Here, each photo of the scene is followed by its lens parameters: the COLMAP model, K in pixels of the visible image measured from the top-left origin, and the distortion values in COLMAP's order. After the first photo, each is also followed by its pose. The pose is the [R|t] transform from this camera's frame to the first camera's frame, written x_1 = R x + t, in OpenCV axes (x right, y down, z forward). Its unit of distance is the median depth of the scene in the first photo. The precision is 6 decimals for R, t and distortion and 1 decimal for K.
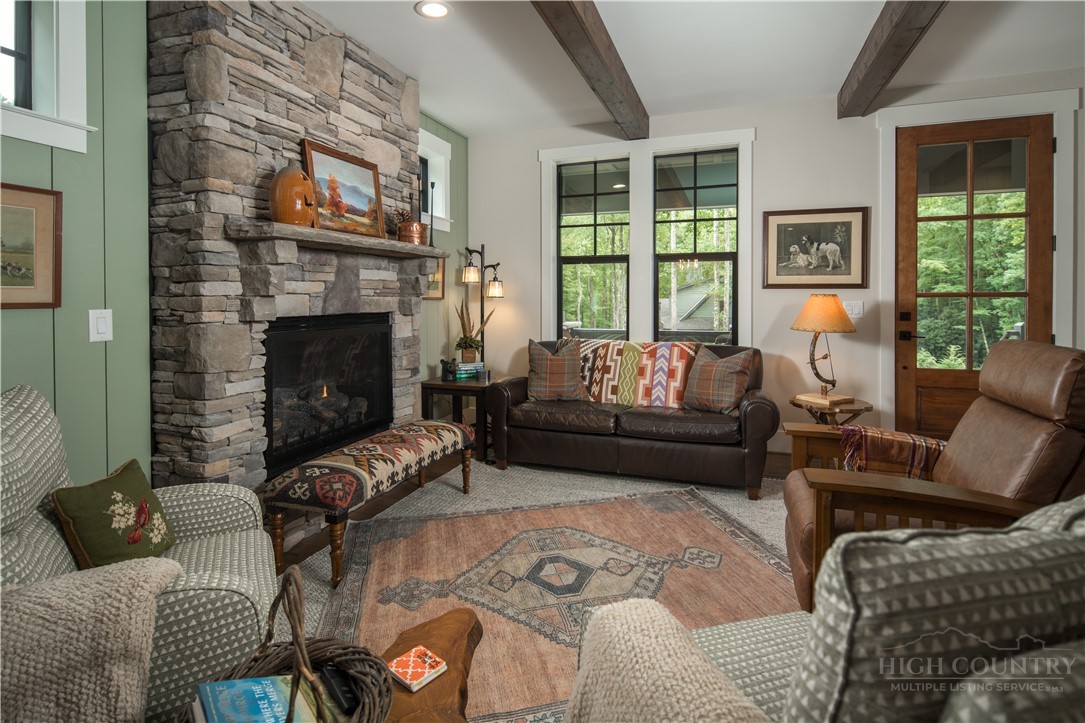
lens RADIAL K [[533.8, 0, 563.7], [0, 533.8, 300.5], [0, 0, 1]] dist [0.006525, -0.003872]
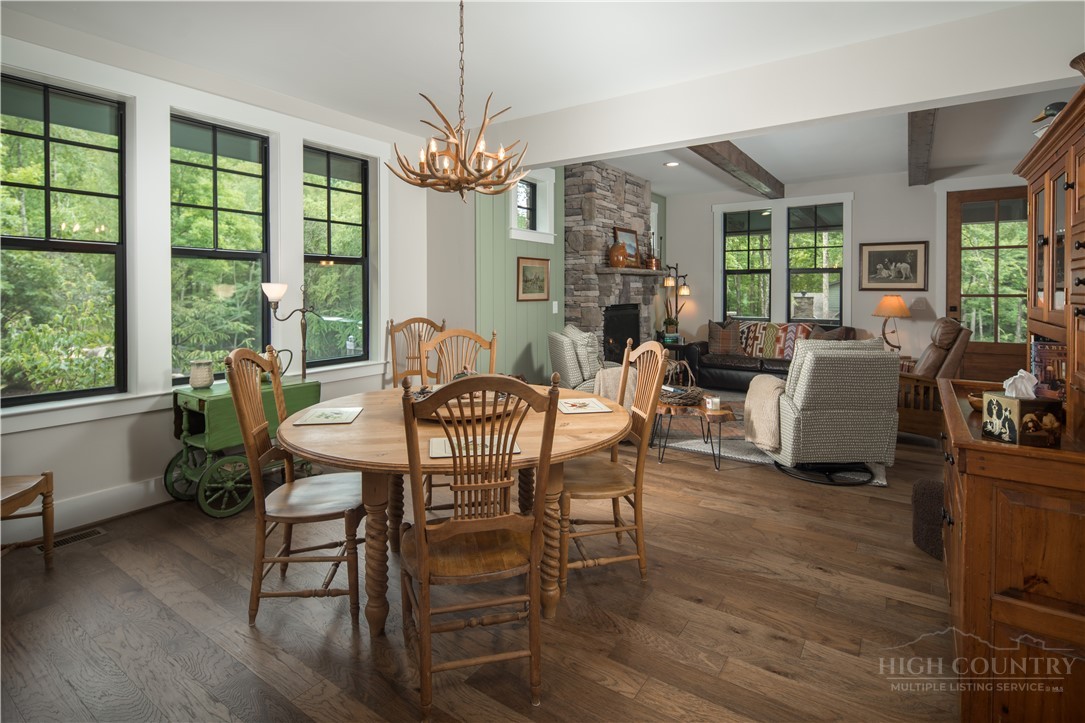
lens RADIAL K [[533.8, 0, 559.5], [0, 533.8, 291.0], [0, 0, 1]] dist [0.006525, -0.003872]
pose [[0.964003, 0.002013, -0.265885, -0.073671], [-0.003349, 0.999984, -0.004572, -0.011889], [0.265872, 0.005298, 0.963994, -0.837970]]
